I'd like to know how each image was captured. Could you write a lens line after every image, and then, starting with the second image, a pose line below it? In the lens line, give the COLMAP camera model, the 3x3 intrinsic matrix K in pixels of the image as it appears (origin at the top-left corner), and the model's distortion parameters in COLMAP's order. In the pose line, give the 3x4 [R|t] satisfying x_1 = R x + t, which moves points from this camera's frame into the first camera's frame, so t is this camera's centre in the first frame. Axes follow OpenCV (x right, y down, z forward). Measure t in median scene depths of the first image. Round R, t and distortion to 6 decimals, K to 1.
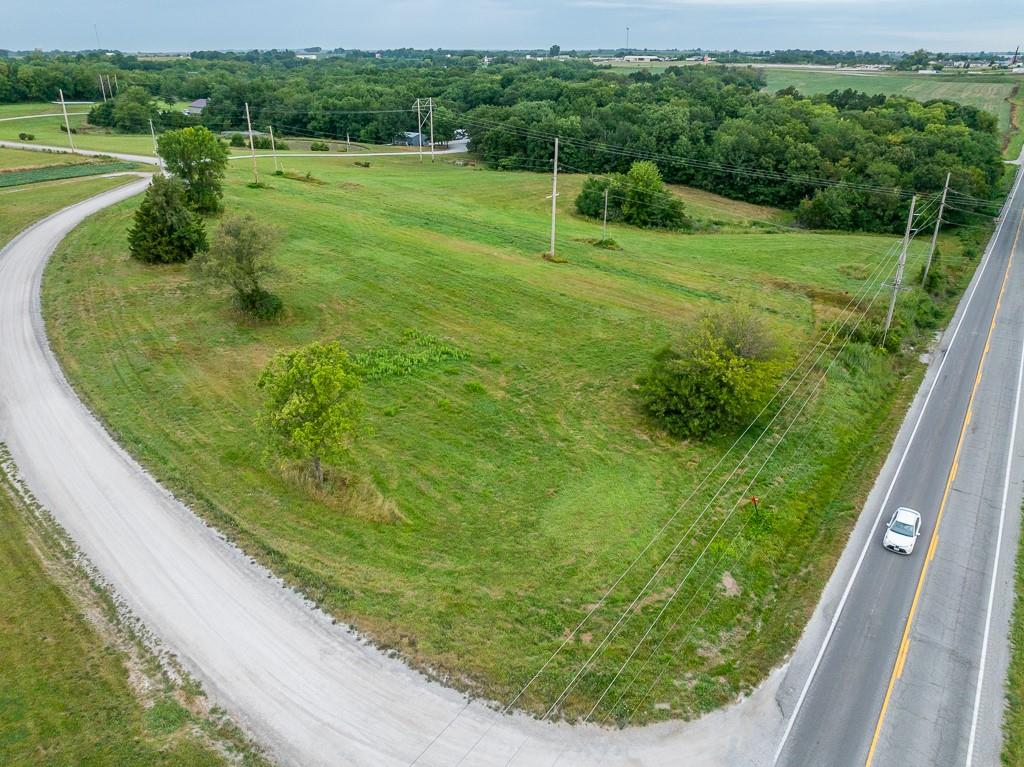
lens RADIAL K [[726.0, 0, 508.9], [0, 726.0, 385.5], [0, 0, 1]] dist [-0.047078, 0.012304]
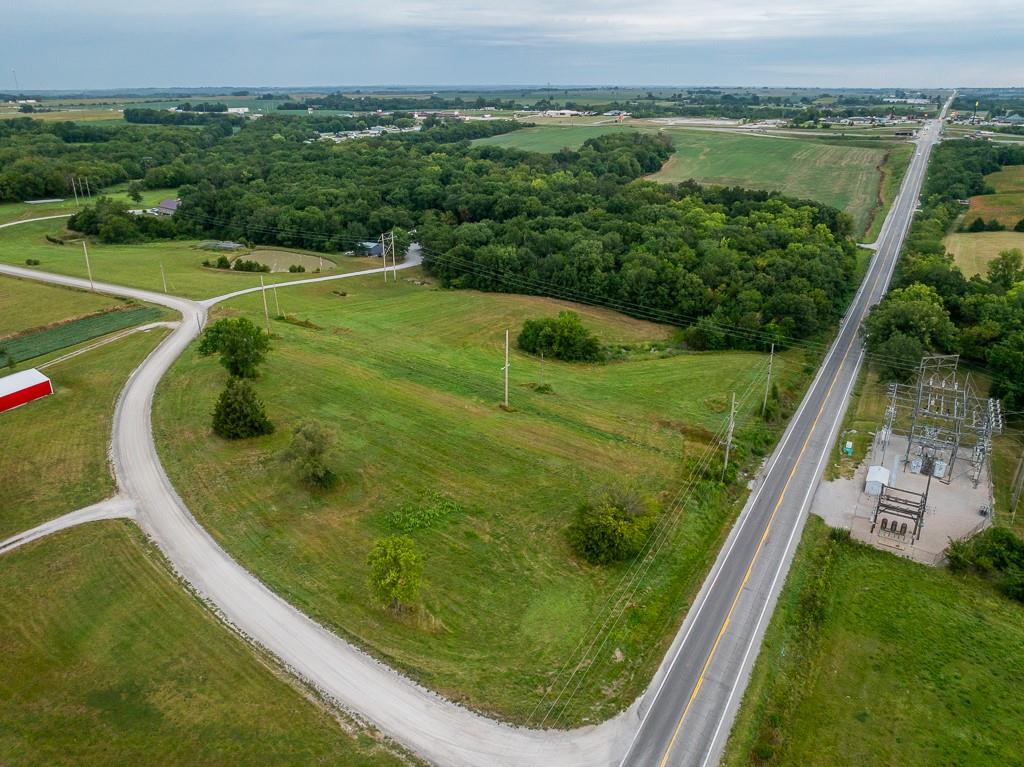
lens RADIAL K [[726.0, 0, 508.0], [0, 726.0, 376.5], [0, 0, 1]] dist [-0.047078, 0.012304]
pose [[0.995358, -0.039817, 0.087617, -0.081205], [0.044050, 0.997927, -0.046919, -0.237130], [-0.085567, 0.050560, 0.995049, -0.569993]]
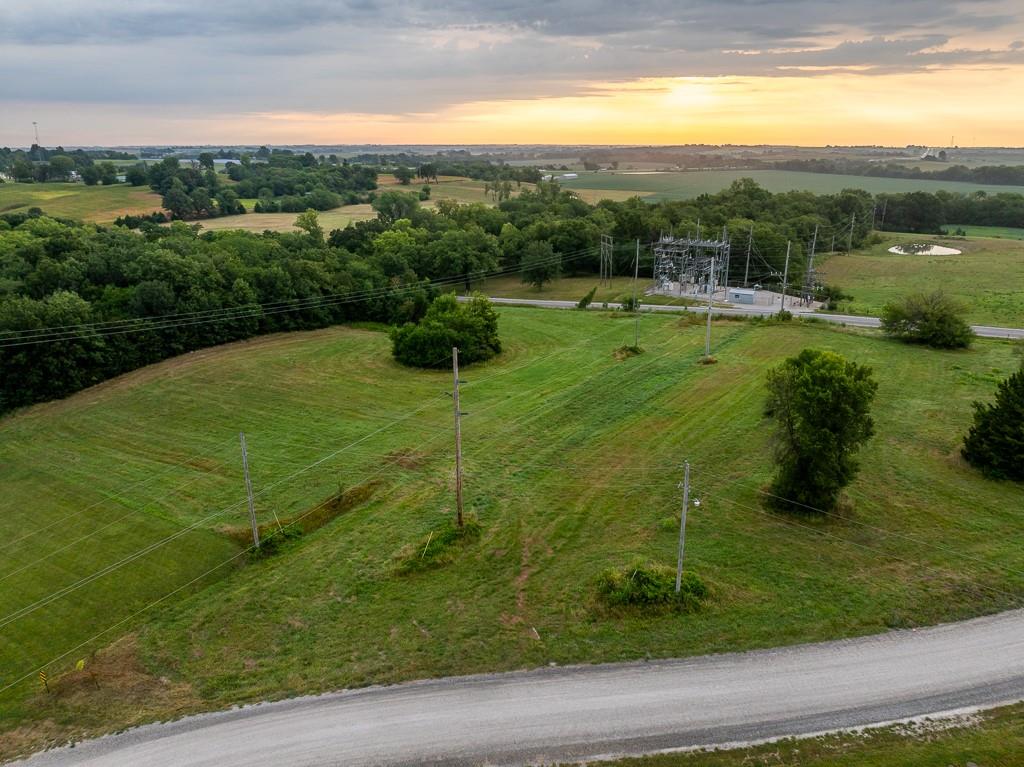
lens RADIAL K [[726.0, 0, 512.5], [0, 726.0, 379.4], [0, 0, 1]] dist [-0.047078, 0.012304]
pose [[-0.107406, -0.304545, 0.946423, -1.327840], [0.418171, 0.849794, 0.320909, -0.874038], [-0.901996, 0.430234, 0.036079, 1.710244]]
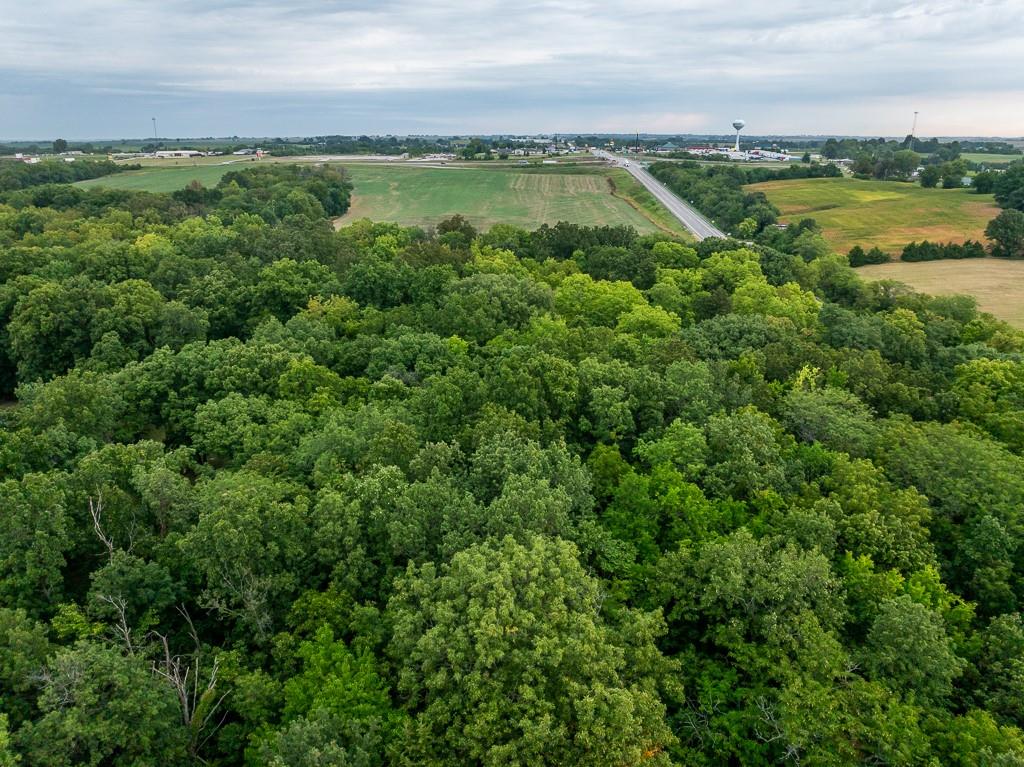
lens RADIAL K [[726.0, 0, 512.9], [0, 726.0, 362.0], [0, 0, 1]] dist [-0.047078, 0.012304]
pose [[0.828926, -0.166454, 0.534018, 0.308182], [0.235792, 0.969711, -0.063747, -1.040538], [-0.507232, 0.178758, 0.843067, 1.979426]]
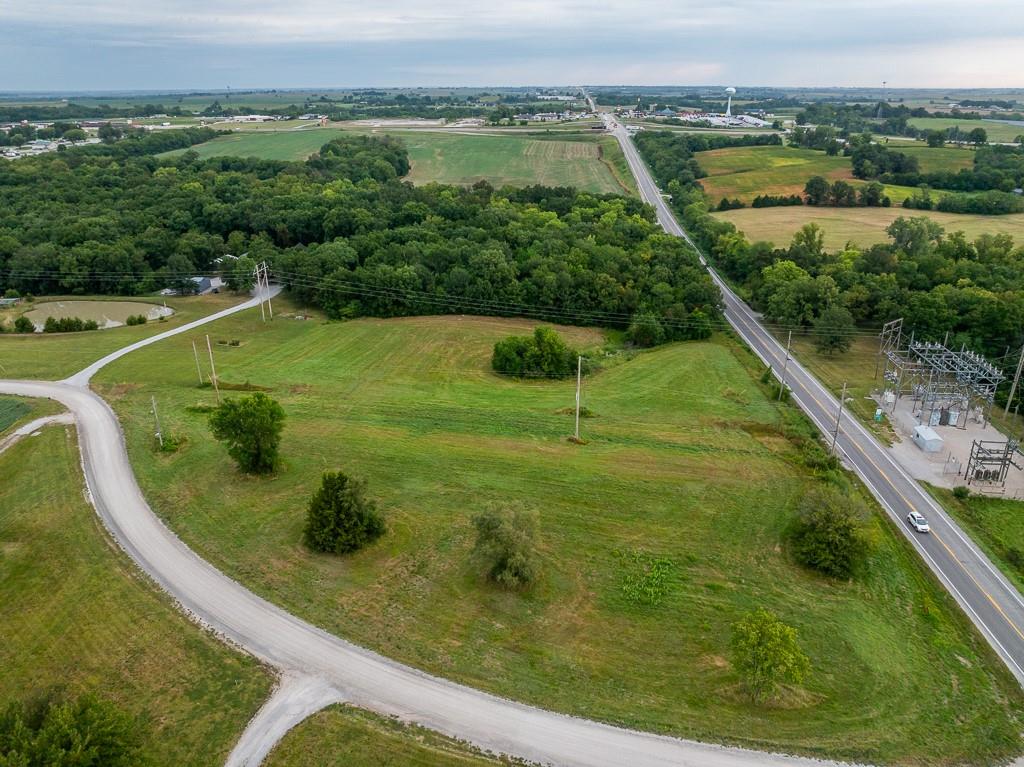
lens RADIAL K [[726.0, 0, 510.4], [0, 726.0, 380.8], [0, 0, 1]] dist [-0.047078, 0.012304]
pose [[0.852330, -0.200070, 0.483225, -0.891464], [0.221642, 0.975045, 0.012759, -0.447781], [-0.473718, 0.096228, 0.875403, -0.112963]]
